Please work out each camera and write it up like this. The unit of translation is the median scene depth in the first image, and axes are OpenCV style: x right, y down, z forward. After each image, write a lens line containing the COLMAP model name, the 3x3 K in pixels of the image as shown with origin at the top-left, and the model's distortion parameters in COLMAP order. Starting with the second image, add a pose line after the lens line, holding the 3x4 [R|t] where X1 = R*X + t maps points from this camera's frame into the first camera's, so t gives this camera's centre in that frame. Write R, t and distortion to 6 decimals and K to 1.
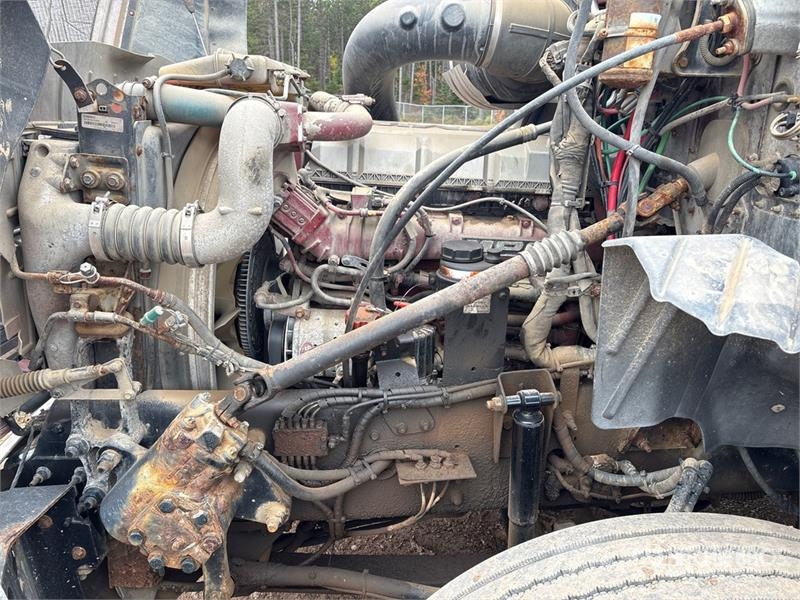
lens RADIAL K [[608.6, 0, 400.0], [0, 608.6, 300.0], [0, 0, 1]] dist [0.047062, -0.053915]
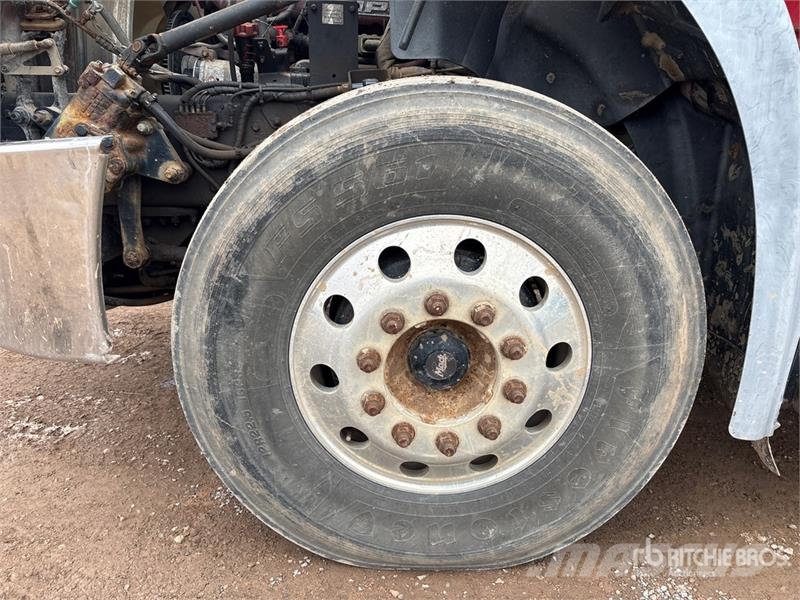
lens RADIAL K [[608.6, 0, 400.0], [0, 608.6, 300.0], [0, 0, 1]] dist [0.047062, -0.053915]
pose [[0.999981, 0.003074, -0.005349, 0.292167], [-0.003128, 0.999945, -0.010036, 0.650797], [0.005318, 0.010052, 0.999935, -0.300447]]
